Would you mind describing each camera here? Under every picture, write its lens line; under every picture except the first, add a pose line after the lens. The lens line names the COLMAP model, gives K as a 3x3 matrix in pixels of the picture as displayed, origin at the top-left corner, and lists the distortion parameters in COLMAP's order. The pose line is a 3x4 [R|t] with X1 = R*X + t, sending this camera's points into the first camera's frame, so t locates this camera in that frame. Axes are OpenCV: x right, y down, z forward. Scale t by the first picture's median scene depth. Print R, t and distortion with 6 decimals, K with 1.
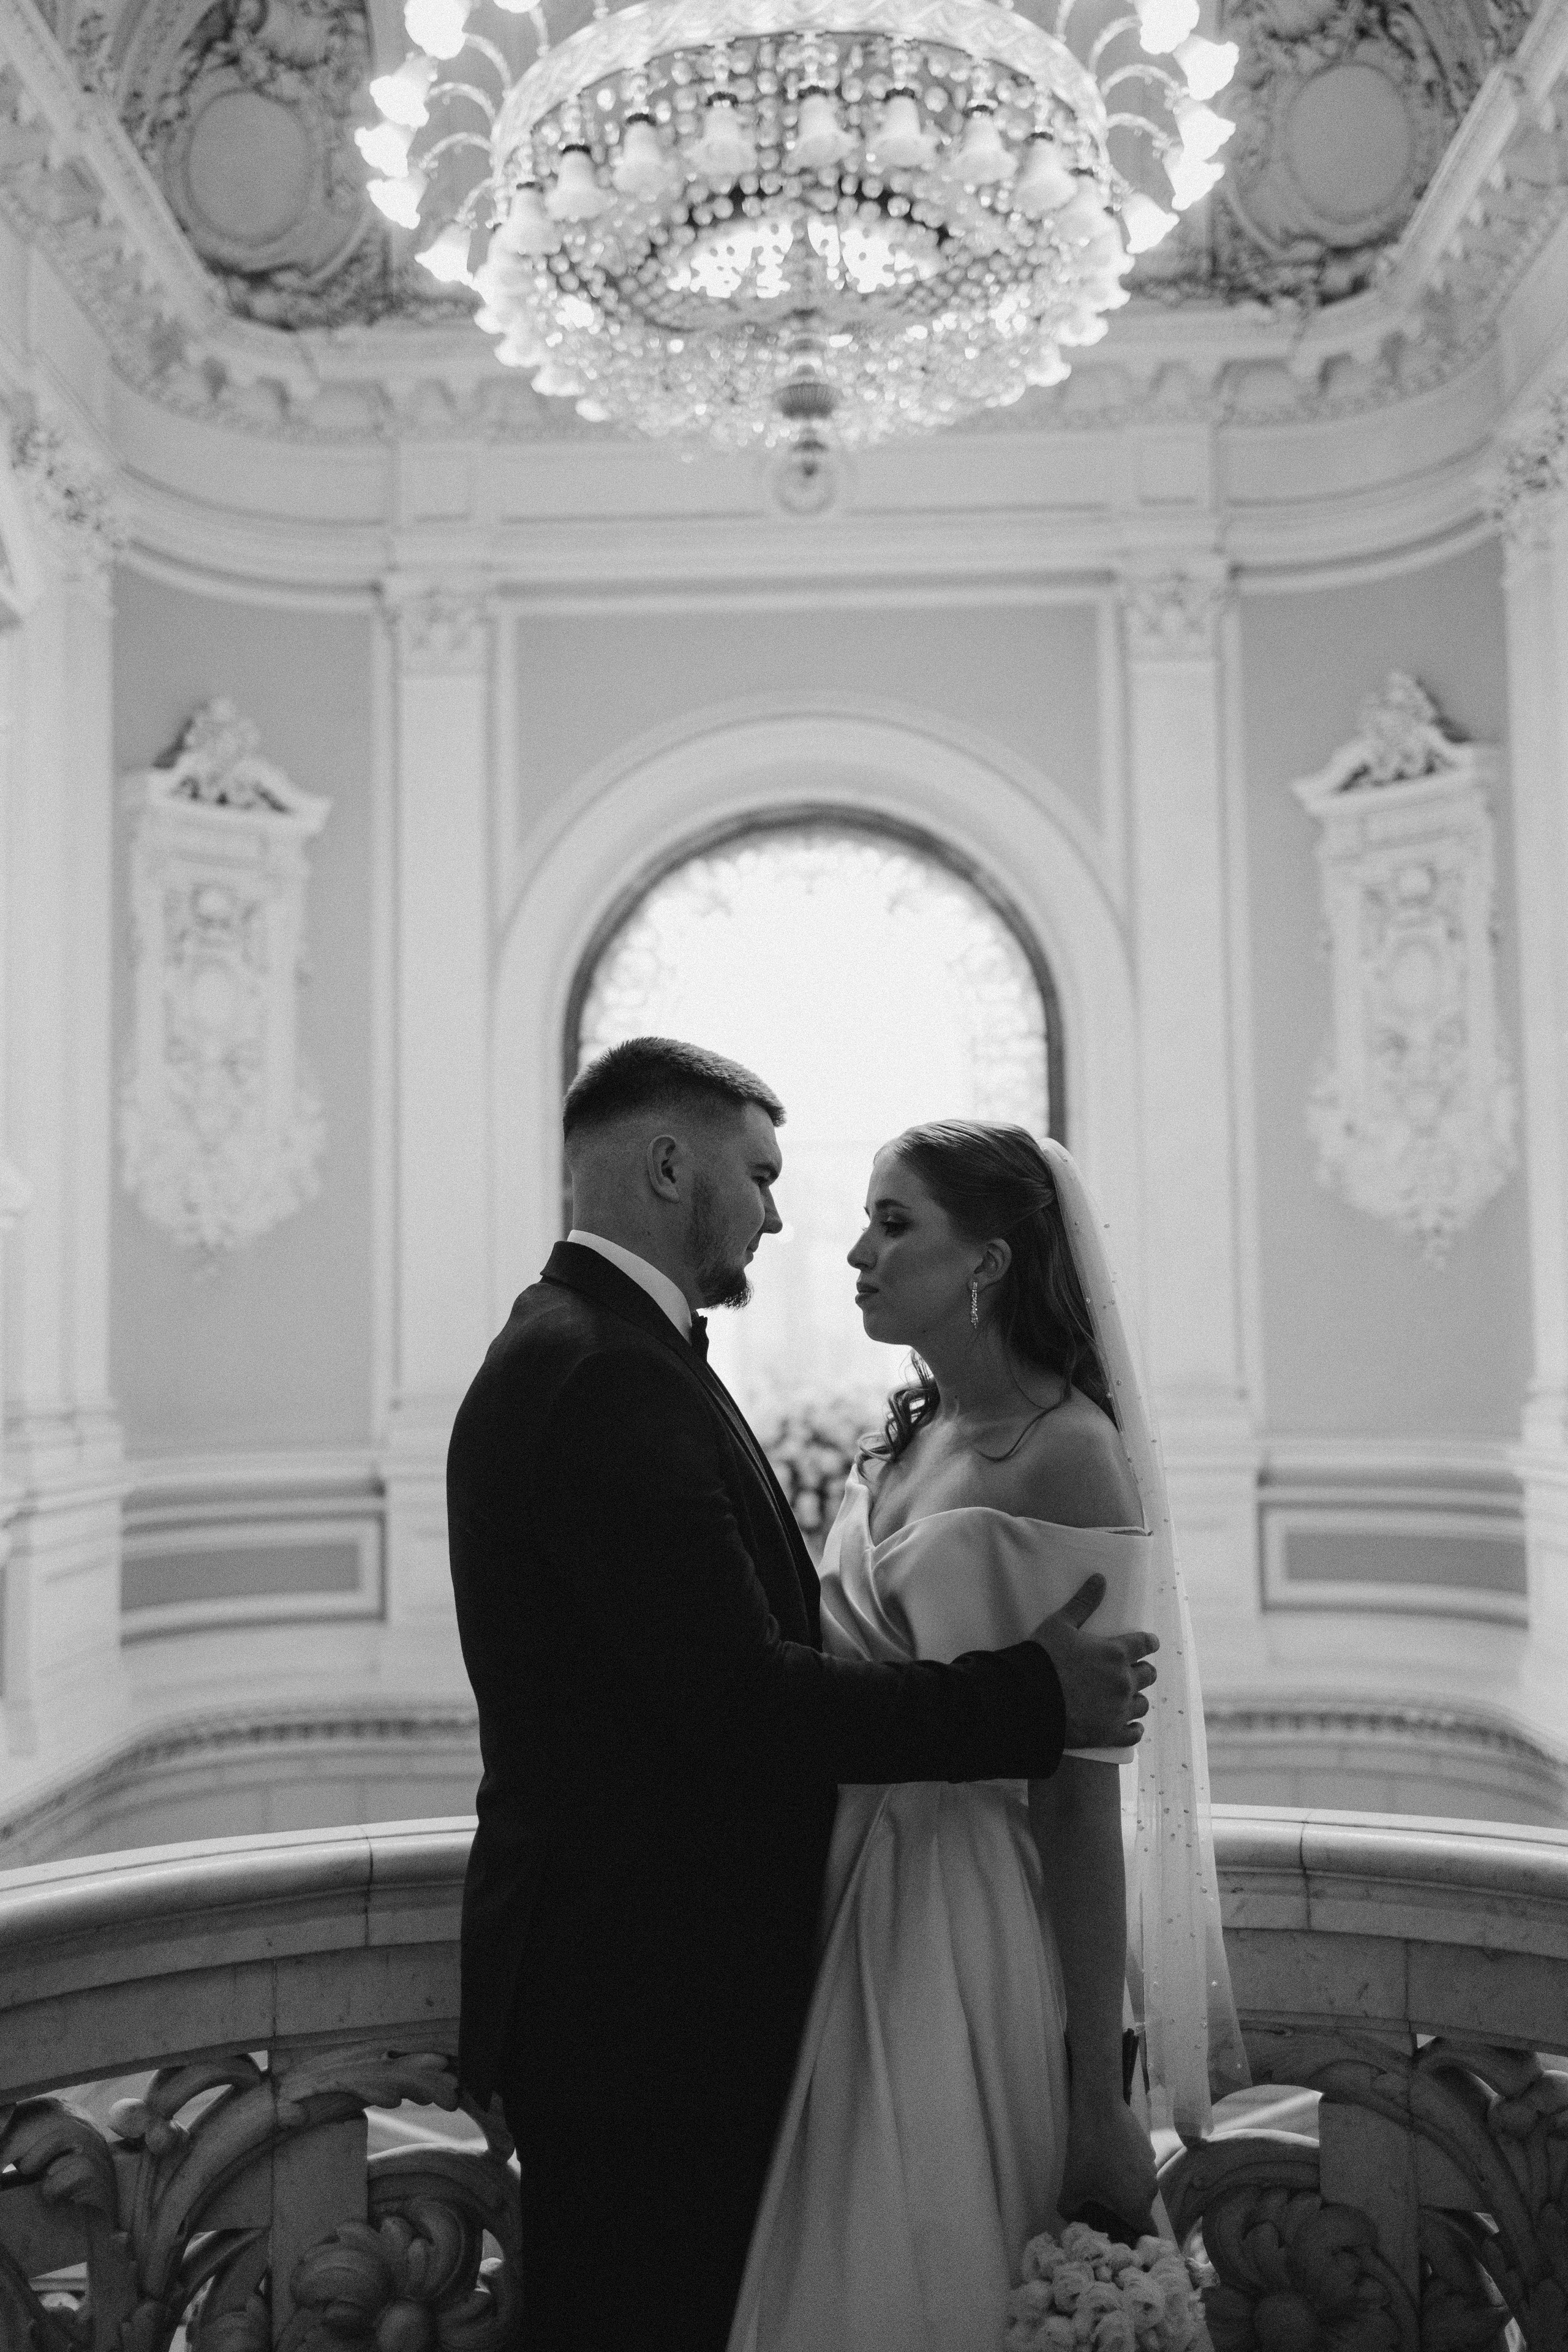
lens RADIAL K [[2342.2, 0, 829.5], [0, 2342.2, 1181.6], [0, 0, 1]] dist [0.005301, -0.007164]
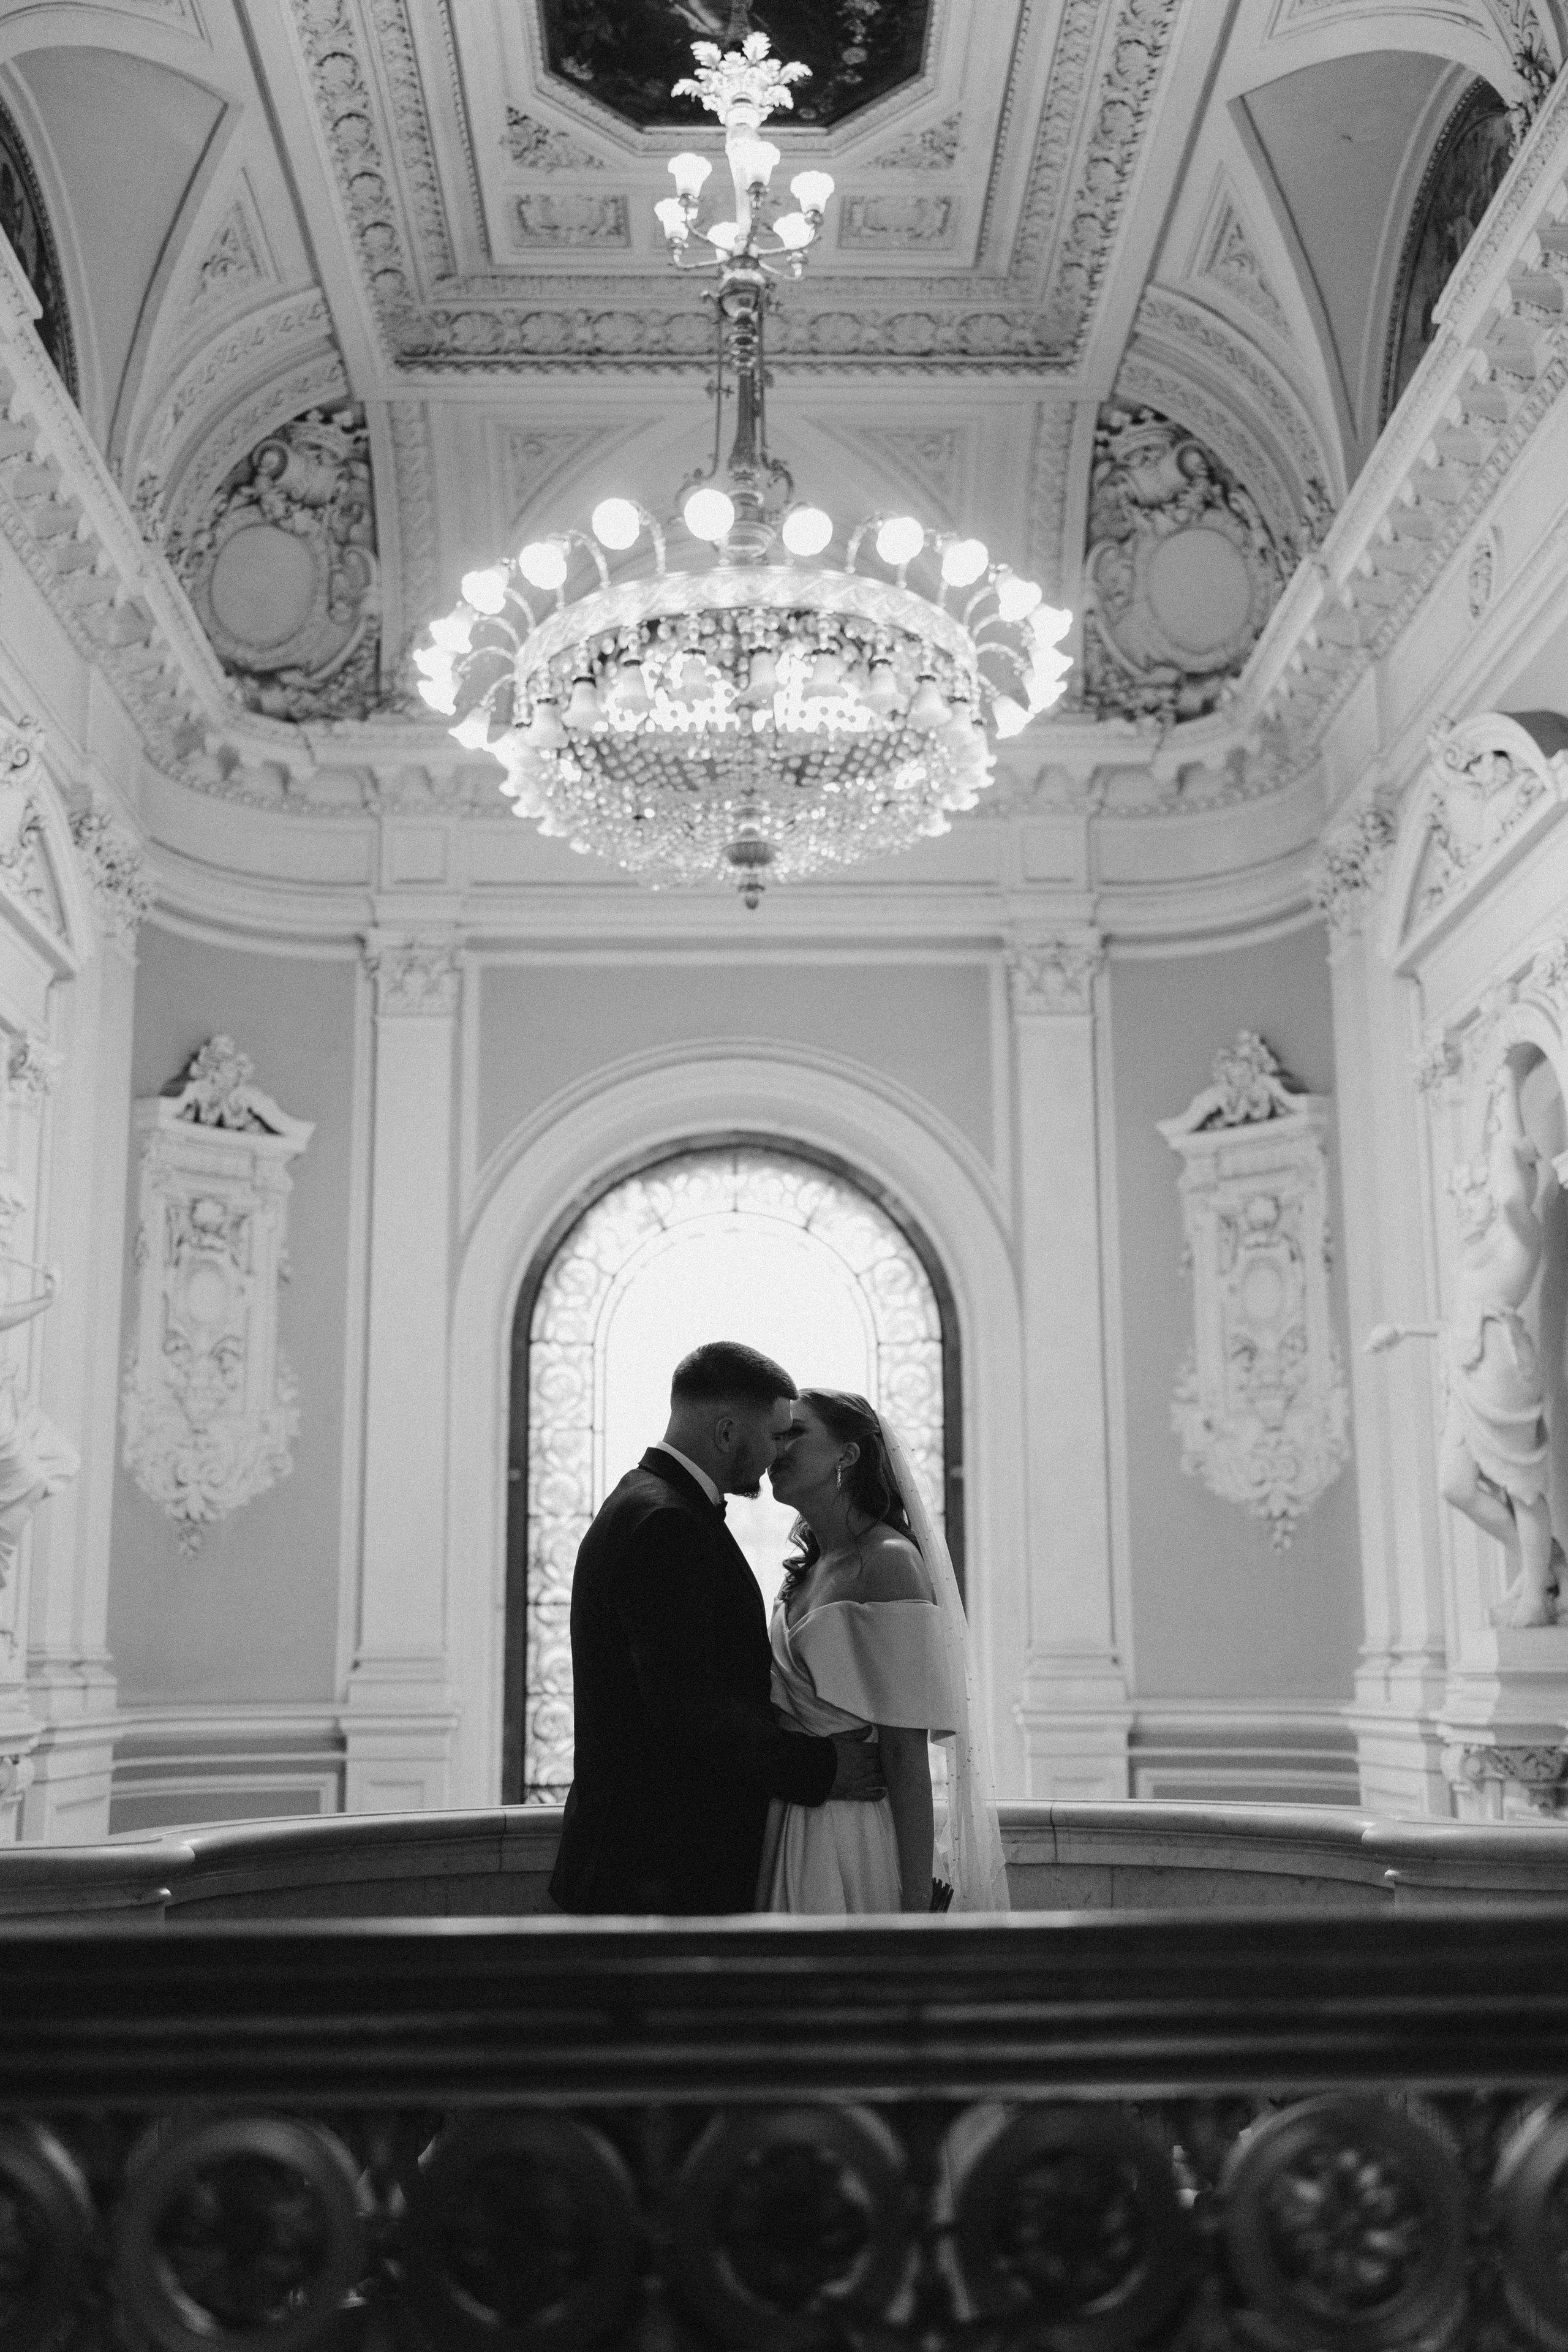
lens RADIAL K [[2372.2, 0, 784.8], [0, 2372.2, 1146.9], [0, 0, 1]] dist [0.000426, -0.034542]
pose [[0.999737, 0.014251, 0.017945, -0.006046], [-0.011553, 0.989744, -0.142384, 0.010002], [-0.019790, 0.142139, 0.989649, -0.150564]]
